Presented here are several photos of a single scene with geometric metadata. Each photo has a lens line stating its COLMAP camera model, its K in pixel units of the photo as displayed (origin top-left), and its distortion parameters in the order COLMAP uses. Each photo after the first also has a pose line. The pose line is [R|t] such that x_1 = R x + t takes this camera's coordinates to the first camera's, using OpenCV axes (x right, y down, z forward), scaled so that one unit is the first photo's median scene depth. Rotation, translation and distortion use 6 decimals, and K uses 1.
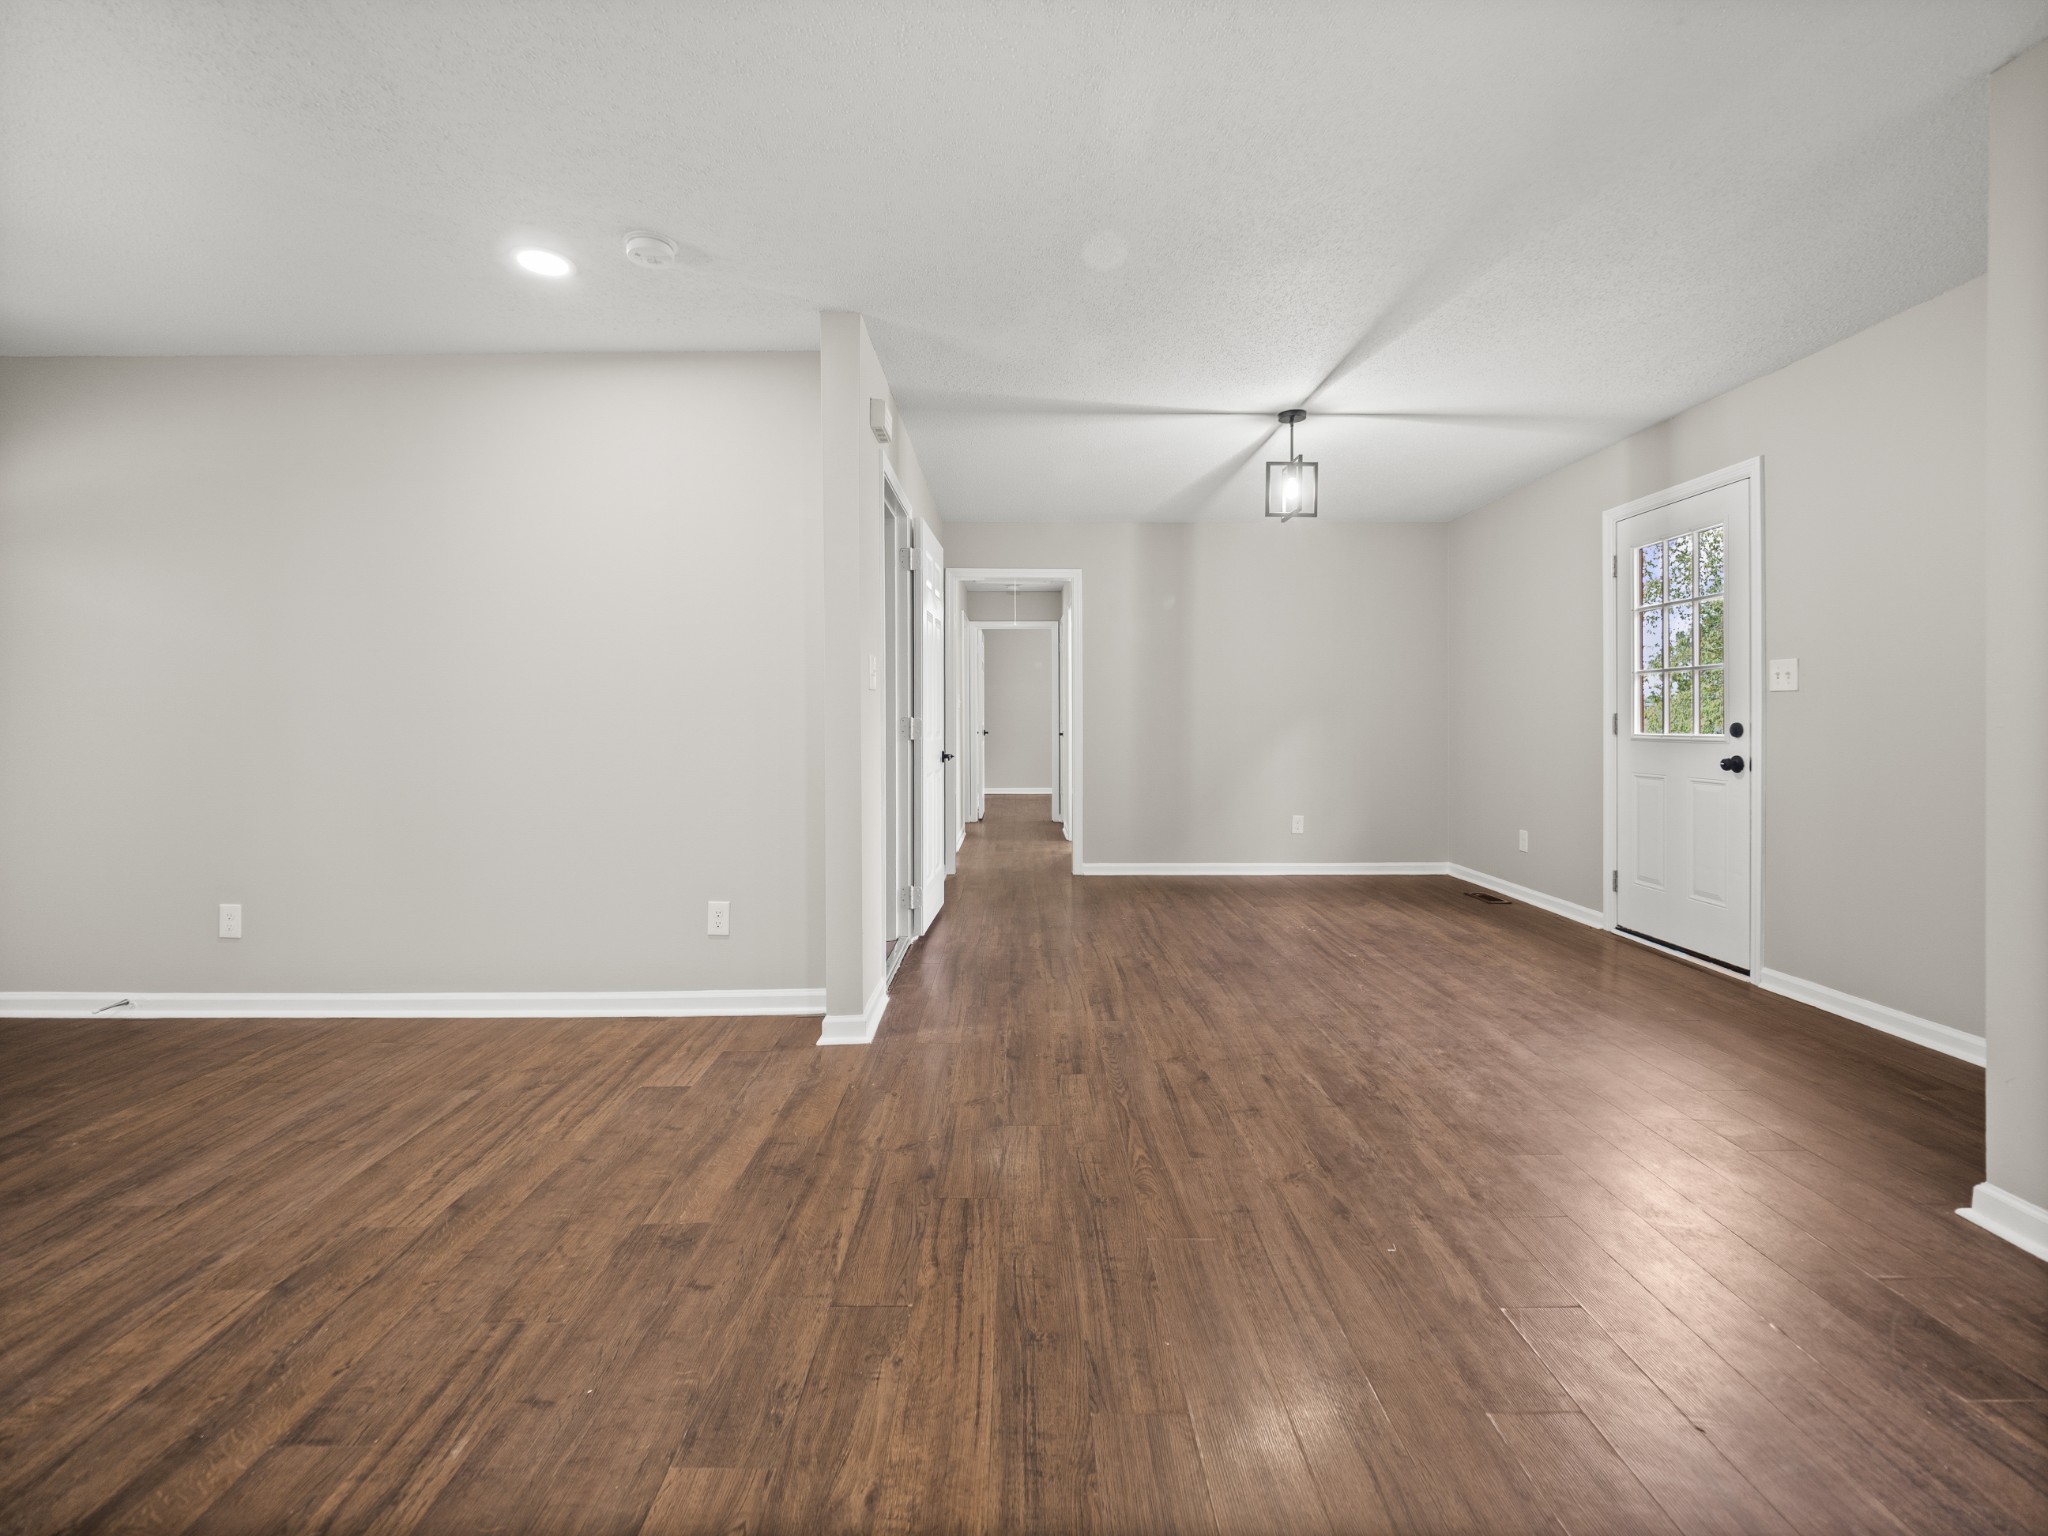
lens RADIAL K [[864.2, 0, 1028.3], [0, 864.2, 722.9], [0, 0, 1]] dist [0.001640, -0.005134]
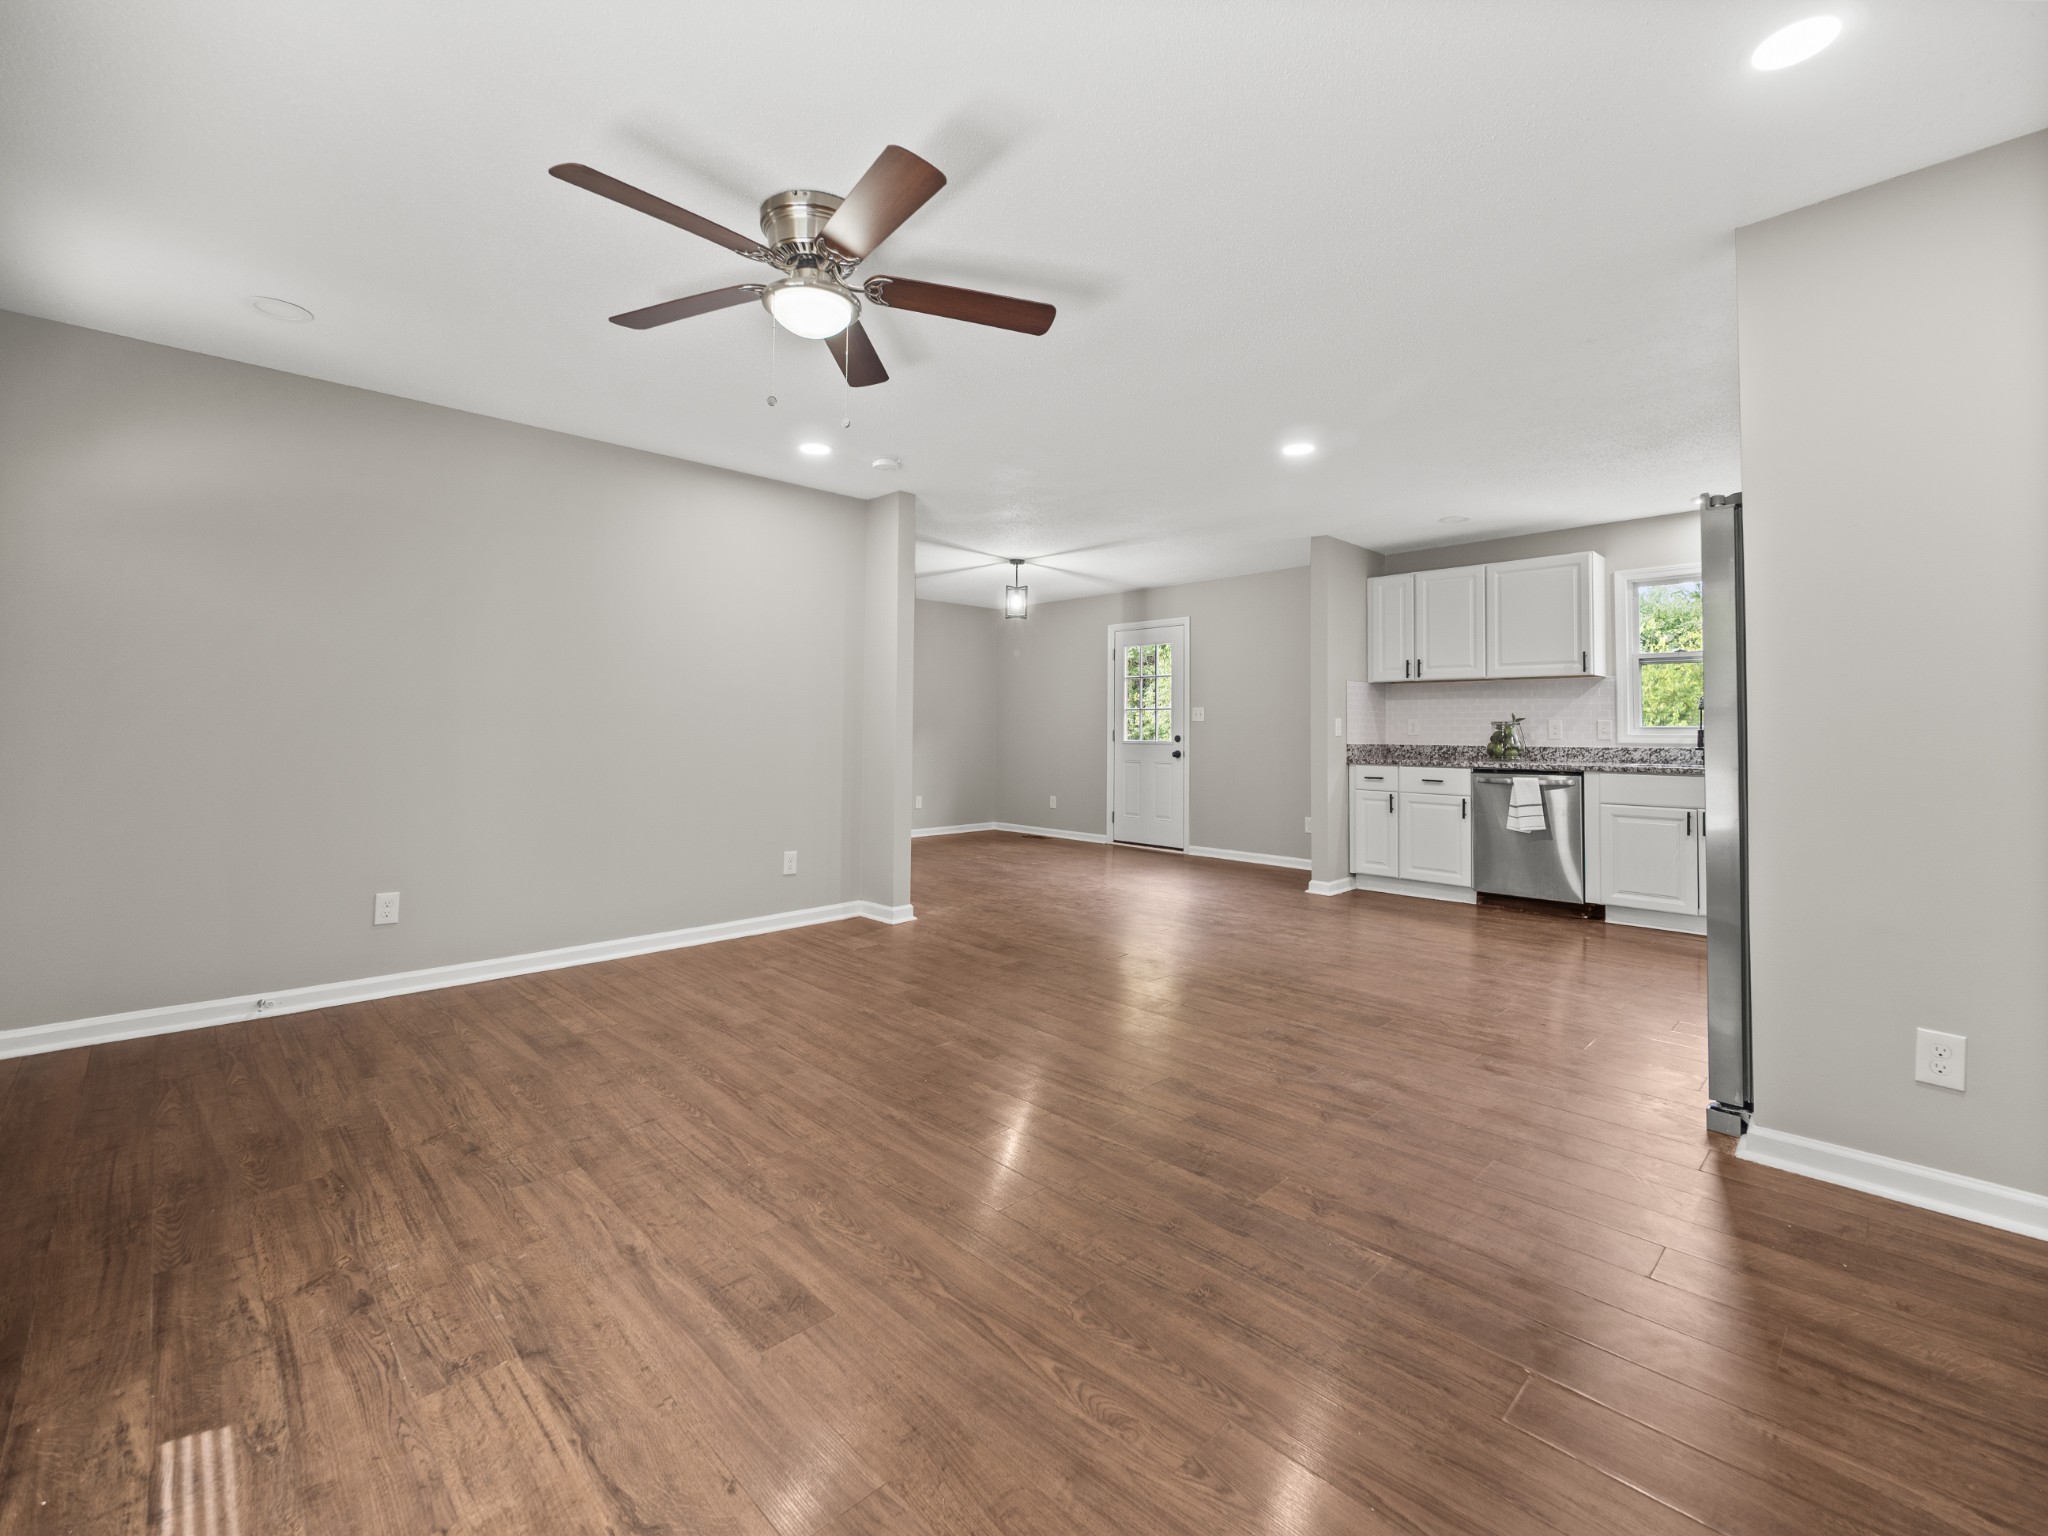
lens RADIAL K [[868.3, 0, 1021.7], [0, 868.3, 678.6], [0, 0, 1]] dist [0.001208, 0.000355]
pose [[0.719600, 0.052134, 0.692428, -1.020403], [-0.008582, 0.997769, -0.066205, 0.006129], [-0.694335, 0.041699, 0.718443, -0.322206]]
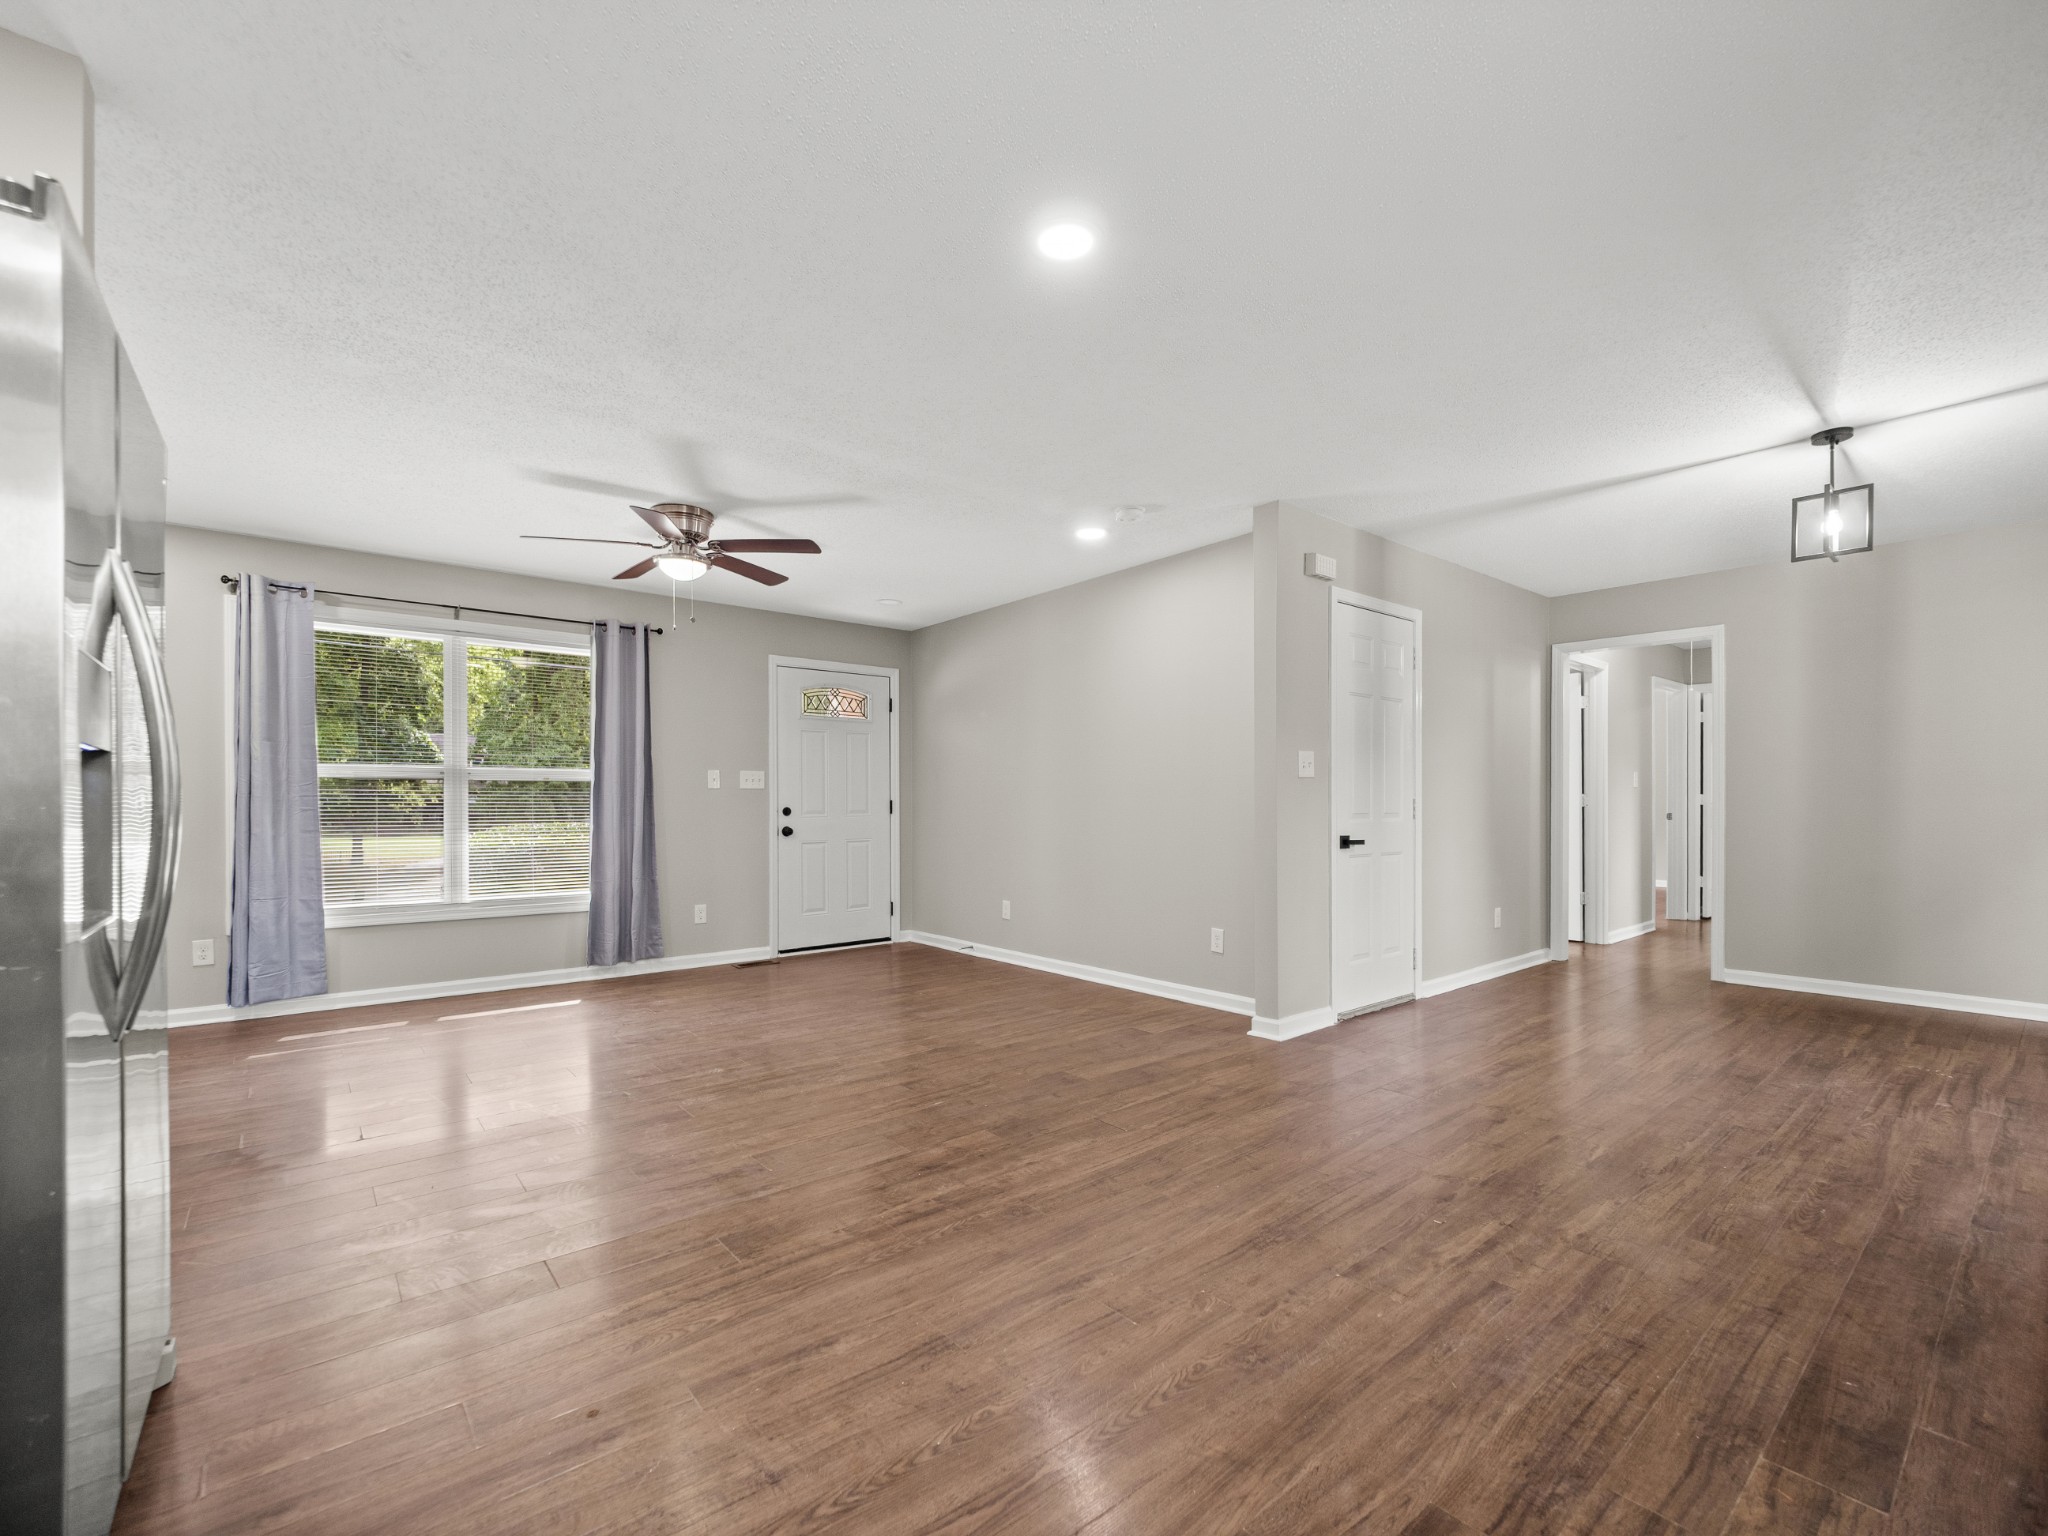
lens RADIAL K [[889.3, 0, 1044.8], [0, 889.3, 761.6], [0, 0, 1]] dist [-0.000383, -0.000079]
pose [[0.640359, -0.034113, -0.767318, 0.537335], [-0.003010, 0.998894, -0.046920, 0.002350], [0.768070, 0.032355, 0.639548, -0.144169]]
